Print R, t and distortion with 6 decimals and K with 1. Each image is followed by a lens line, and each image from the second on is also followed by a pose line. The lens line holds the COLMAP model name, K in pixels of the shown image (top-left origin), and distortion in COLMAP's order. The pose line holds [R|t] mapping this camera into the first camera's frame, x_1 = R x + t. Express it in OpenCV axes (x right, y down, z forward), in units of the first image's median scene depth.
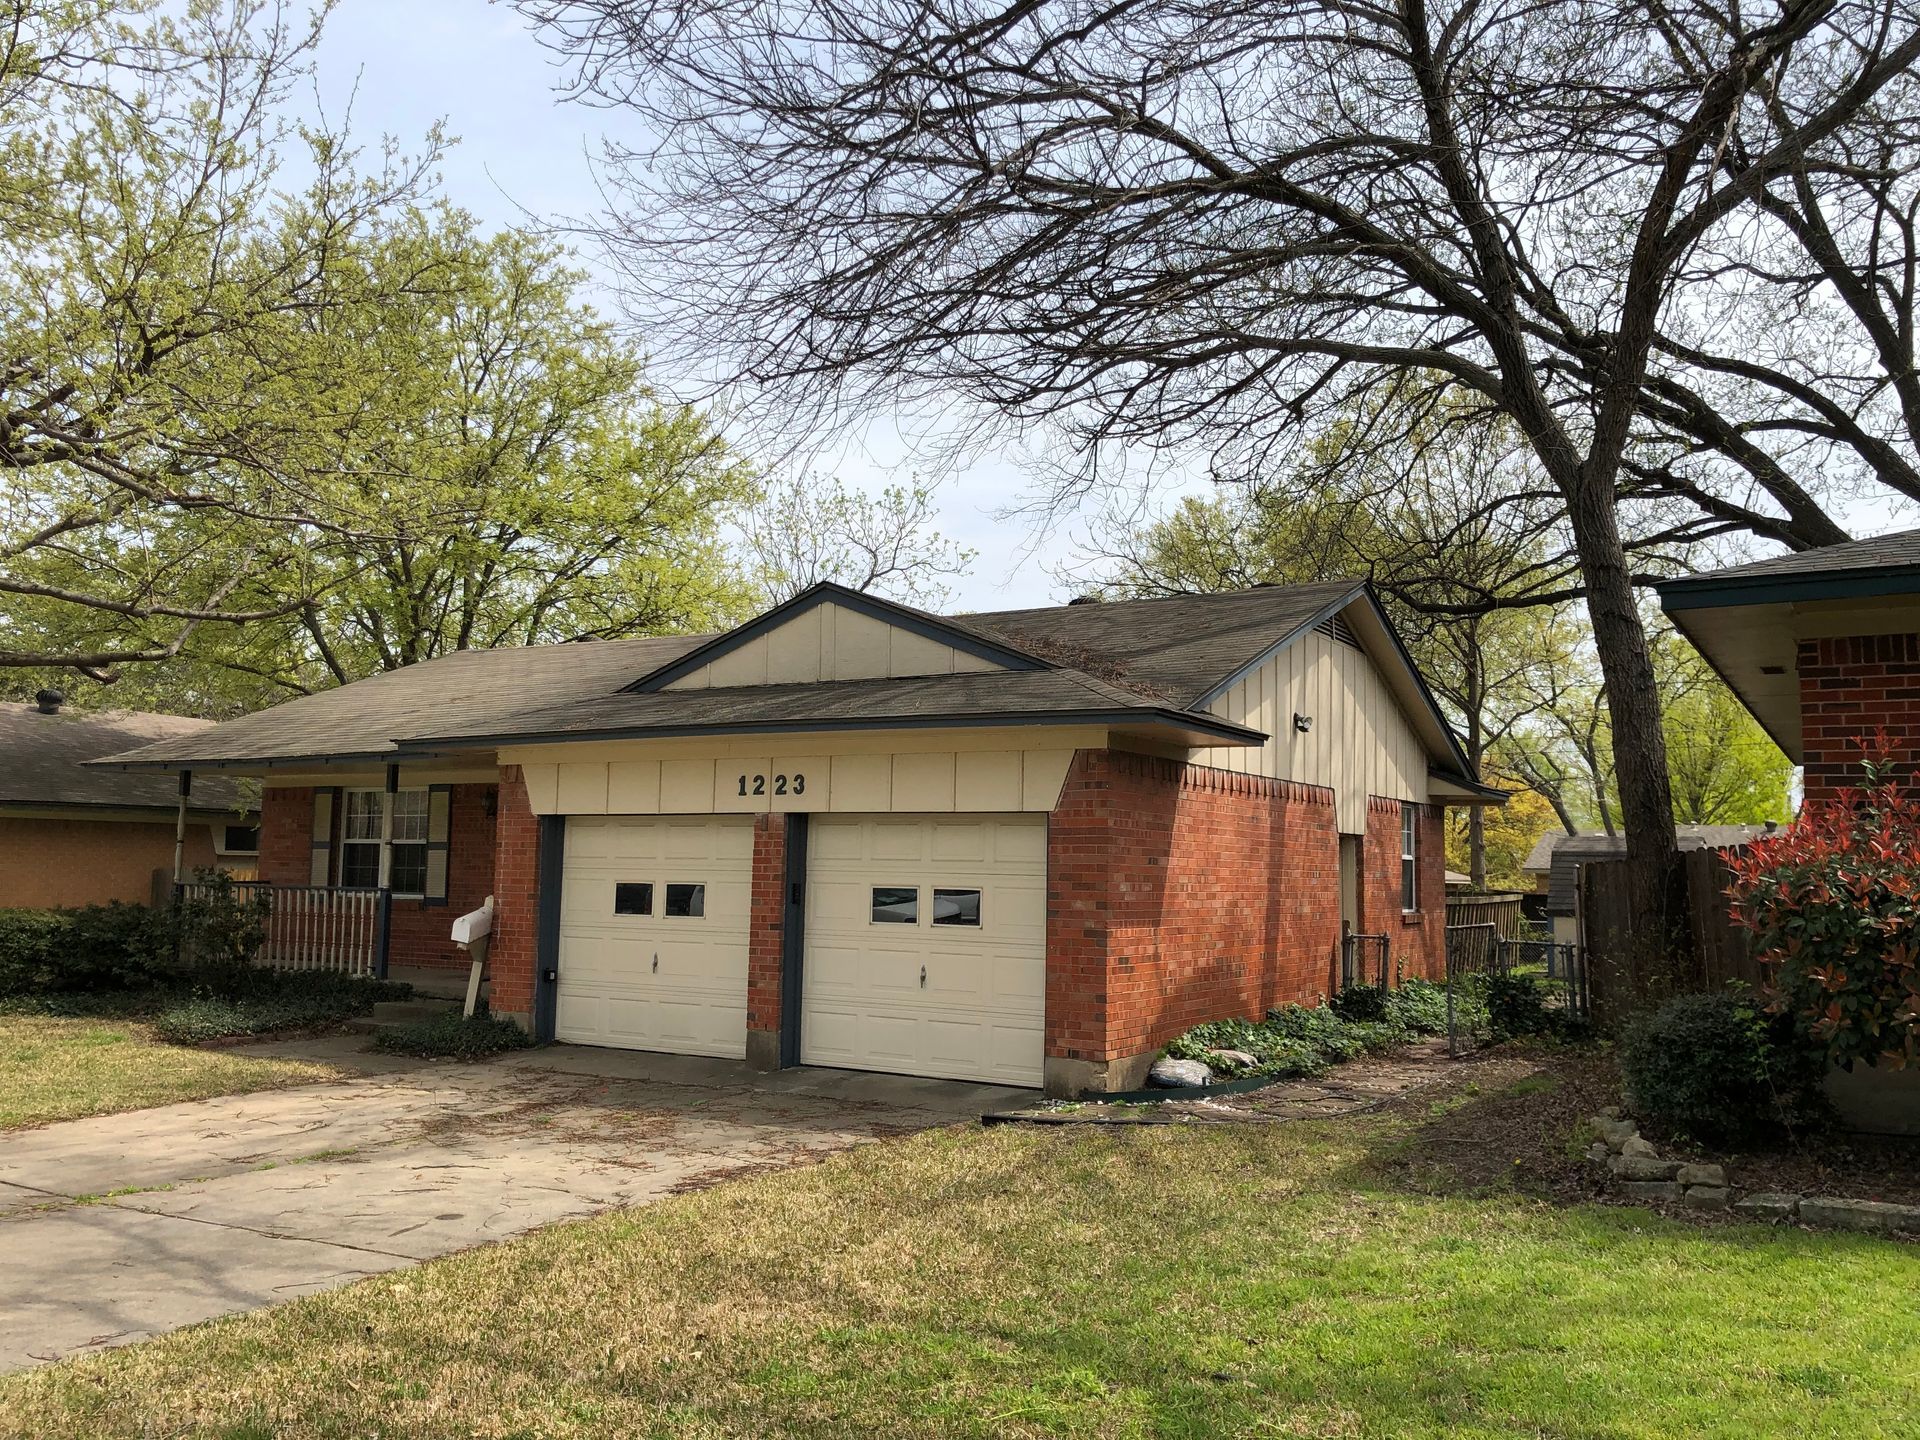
lens RADIAL K [[1586.6, 0, 959.6], [0, 1586.6, 713.7], [0, 0, 1]] dist [0.013044, -0.001443]
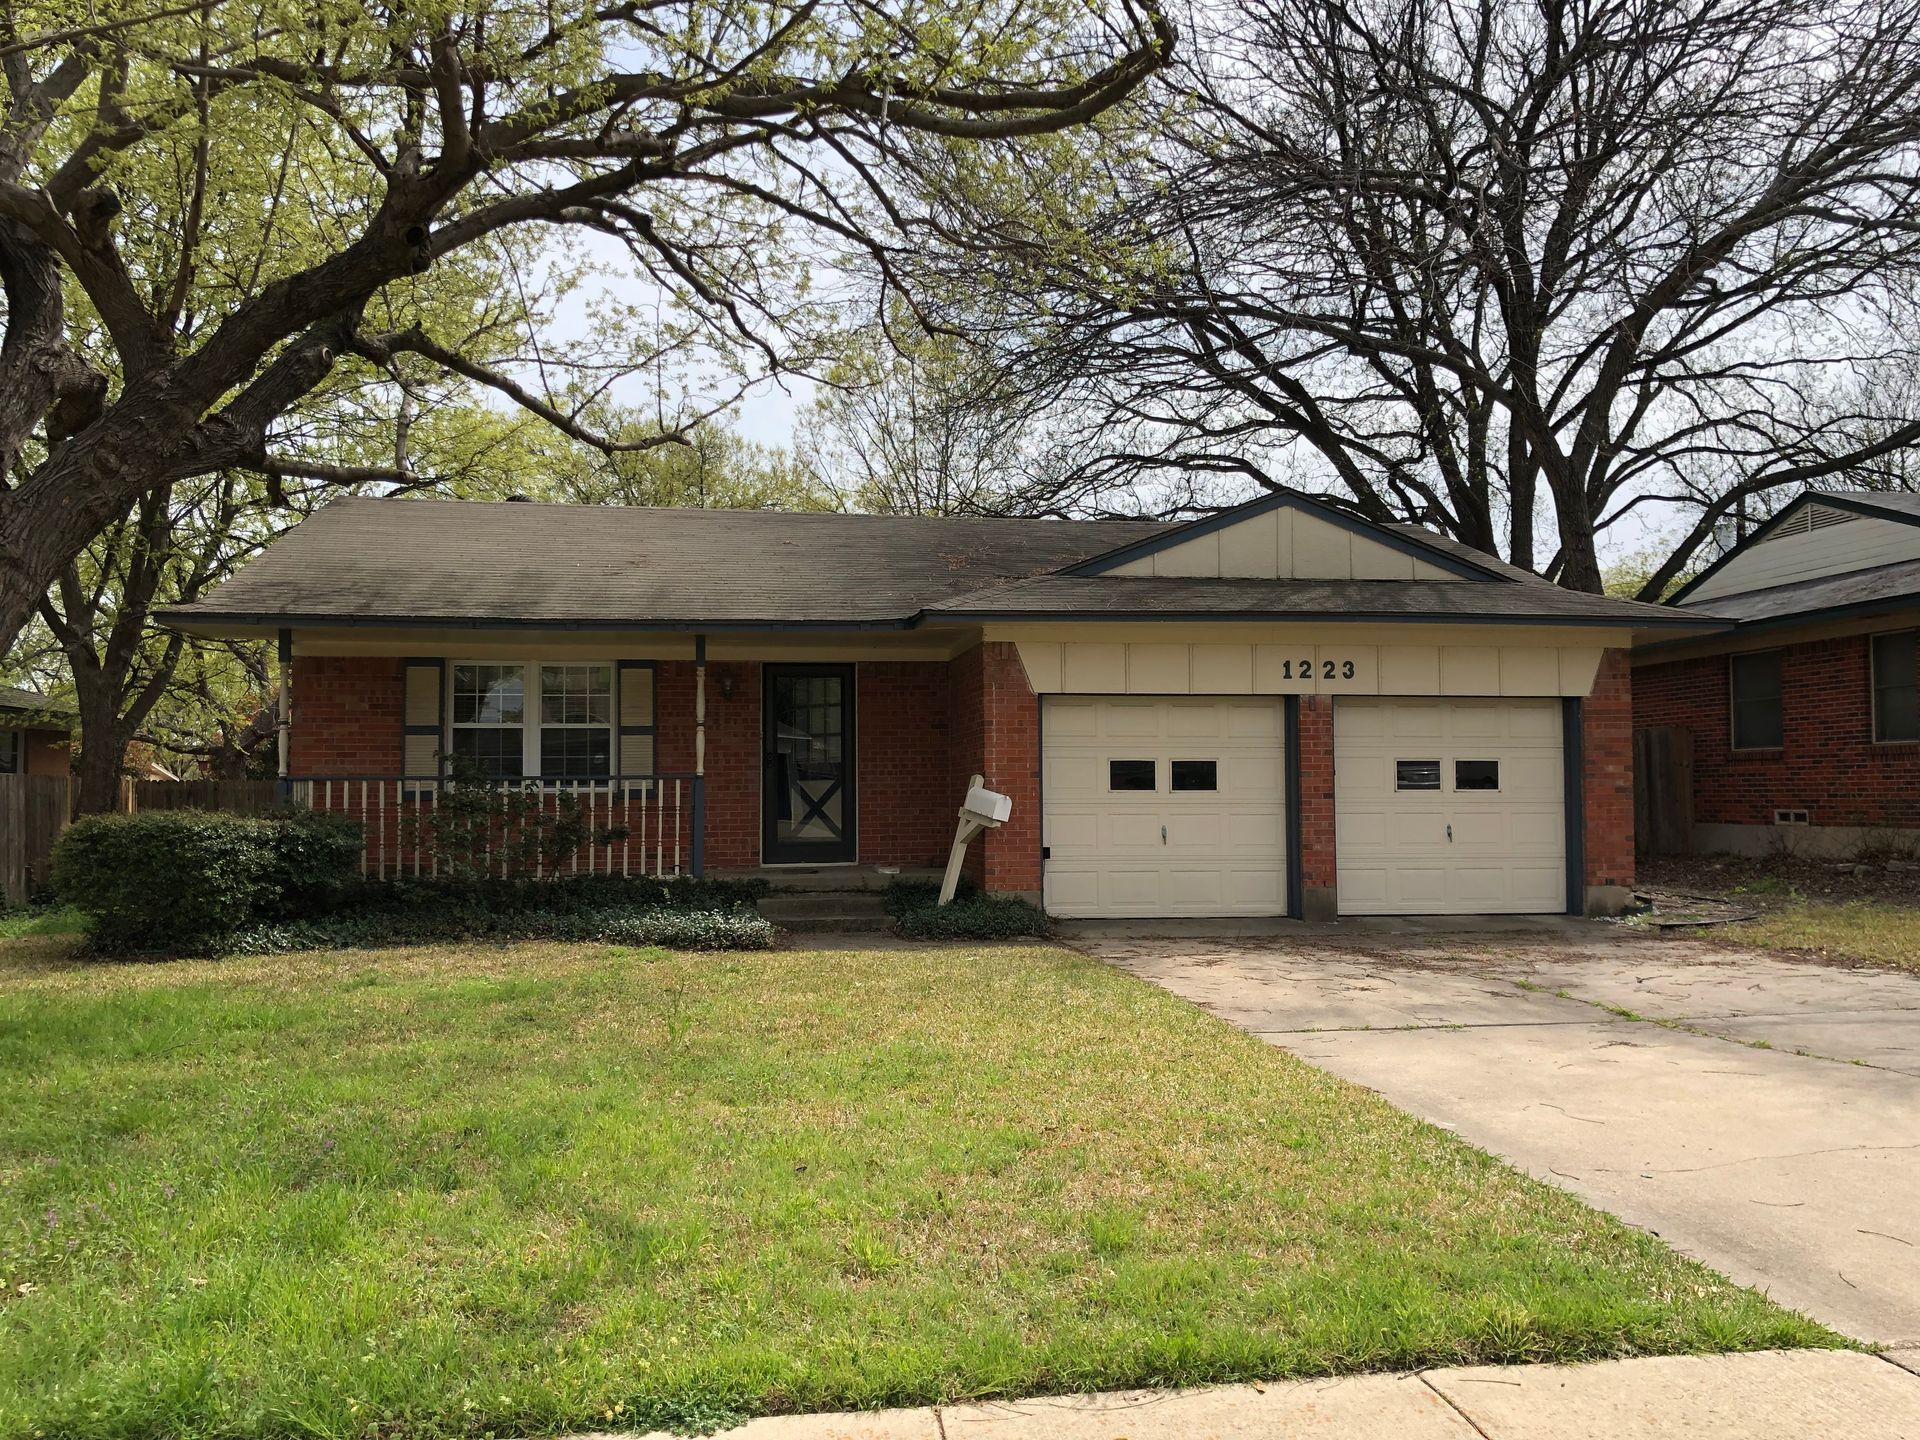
lens RADIAL K [[1586.6, 0, 959.6], [0, 1586.6, 713.7], [0, 0, 1]] dist [0.013044, -0.001443]
pose [[0.783500, 0.013016, 0.621256, -1.003258], [-0.045940, 0.998258, 0.037022, 0.045713], [-0.619692, -0.057548, 0.782733, 0.278044]]
